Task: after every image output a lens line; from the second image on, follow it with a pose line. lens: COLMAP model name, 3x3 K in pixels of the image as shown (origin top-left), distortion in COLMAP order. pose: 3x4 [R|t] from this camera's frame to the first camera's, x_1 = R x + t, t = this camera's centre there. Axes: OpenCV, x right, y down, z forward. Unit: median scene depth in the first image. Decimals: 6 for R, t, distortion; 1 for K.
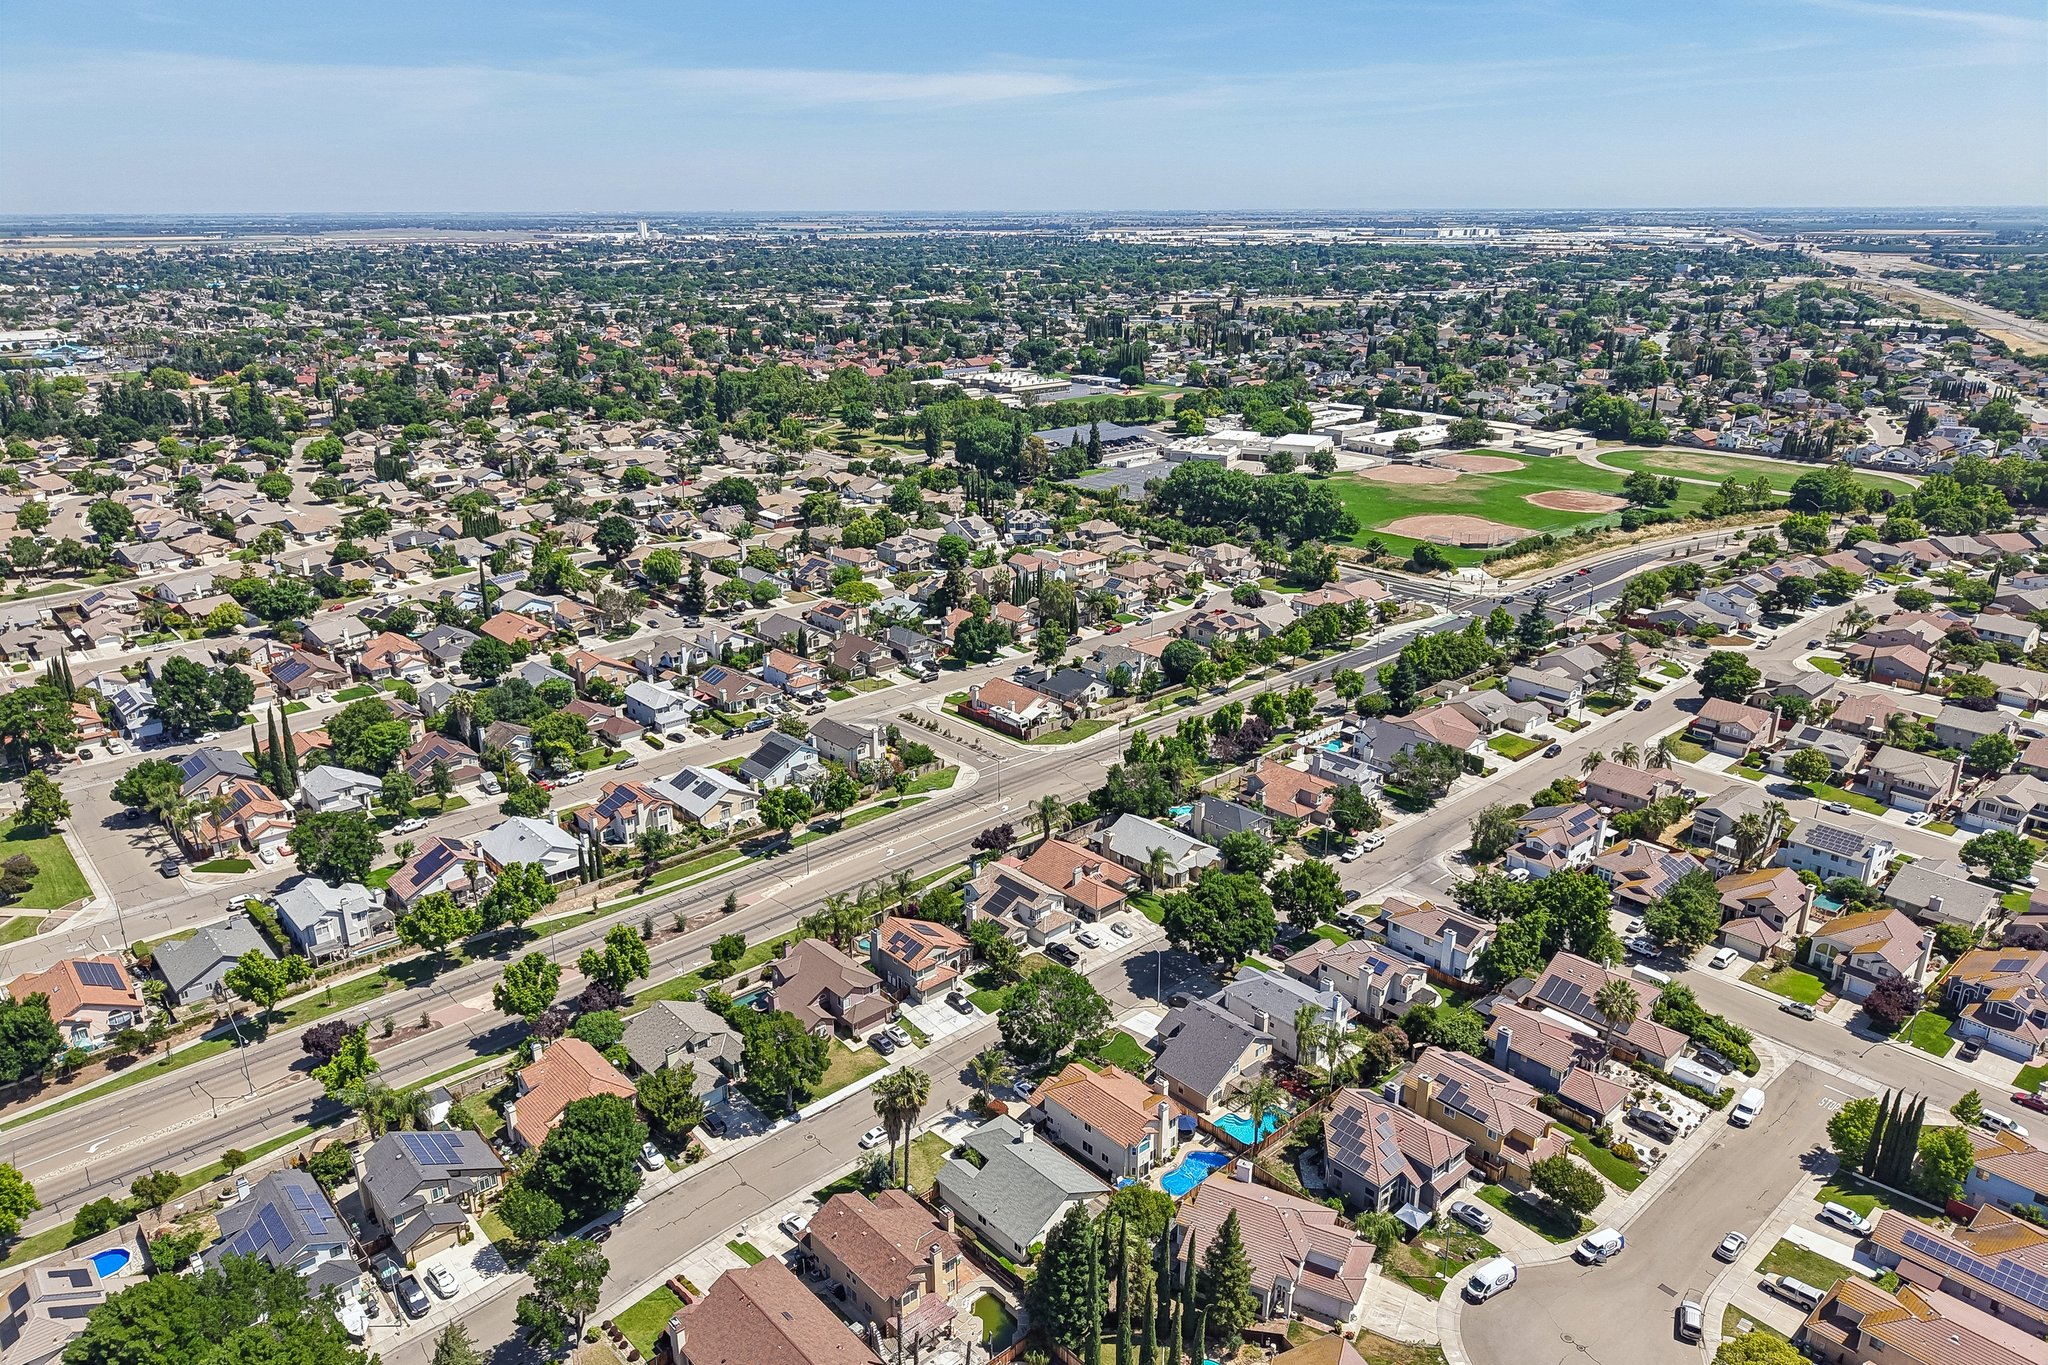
lens RADIAL K [[1373.8, 0, 1015.8], [0, 1373.8, 670.2], [0, 0, 1]] dist [0.003497, -0.007490]
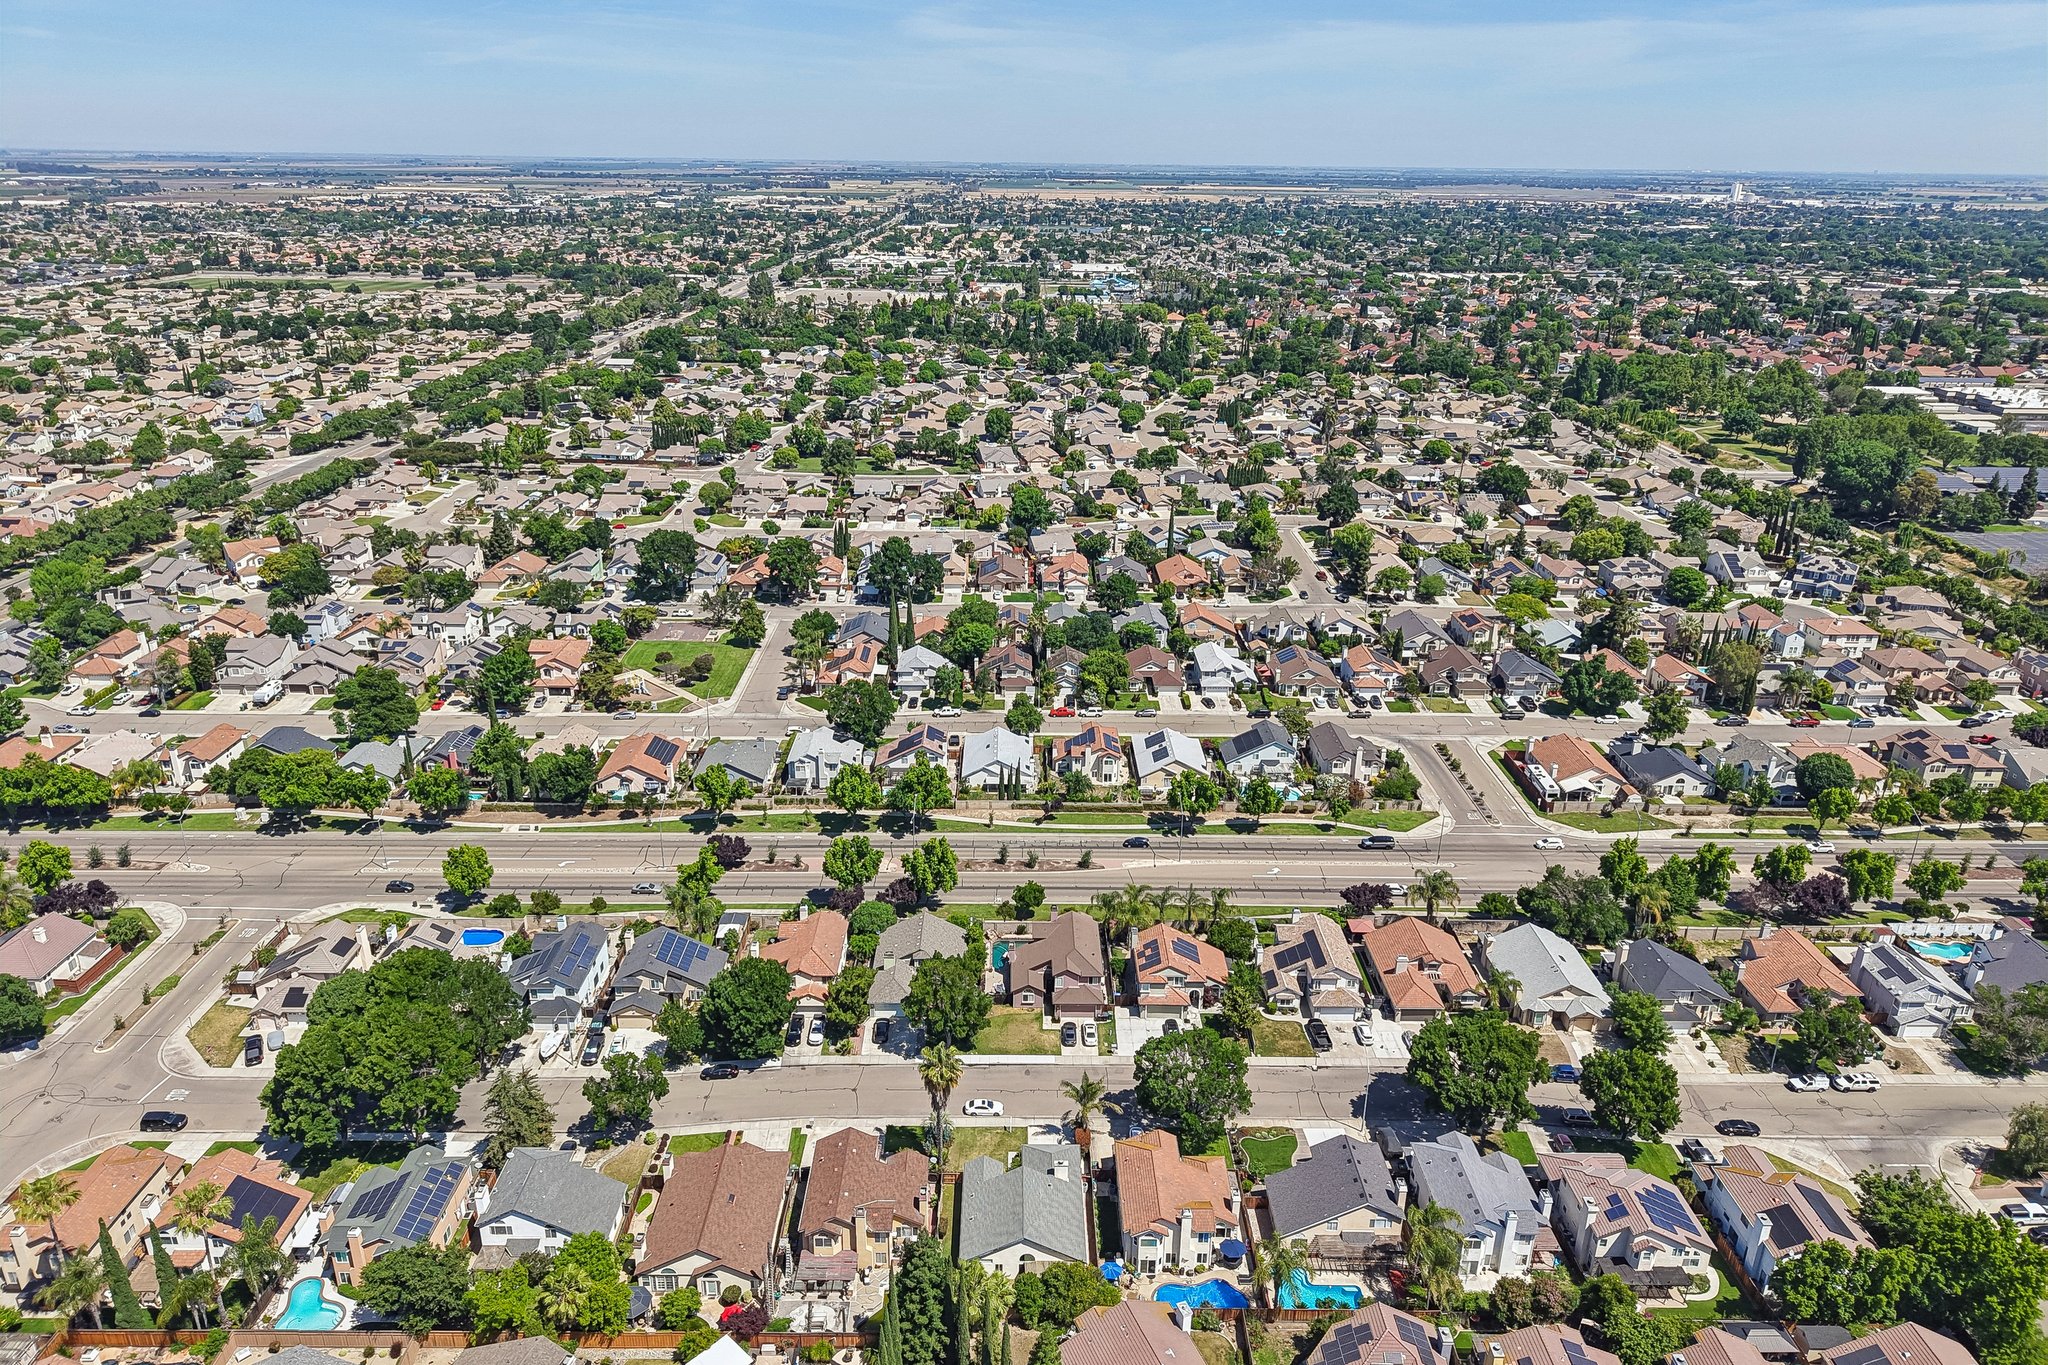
lens RADIAL K [[1332.3, 0, 1024.0], [0, 1332.3, 682.5], [0, 0, 1]] dist [0.097397, -0.141576]
pose [[0.740716, 0.251190, -0.623091, 0.260950], [-0.224282, 0.966719, 0.123098, -0.055681], [0.633275, 0.048568, 0.772402, 0.126810]]
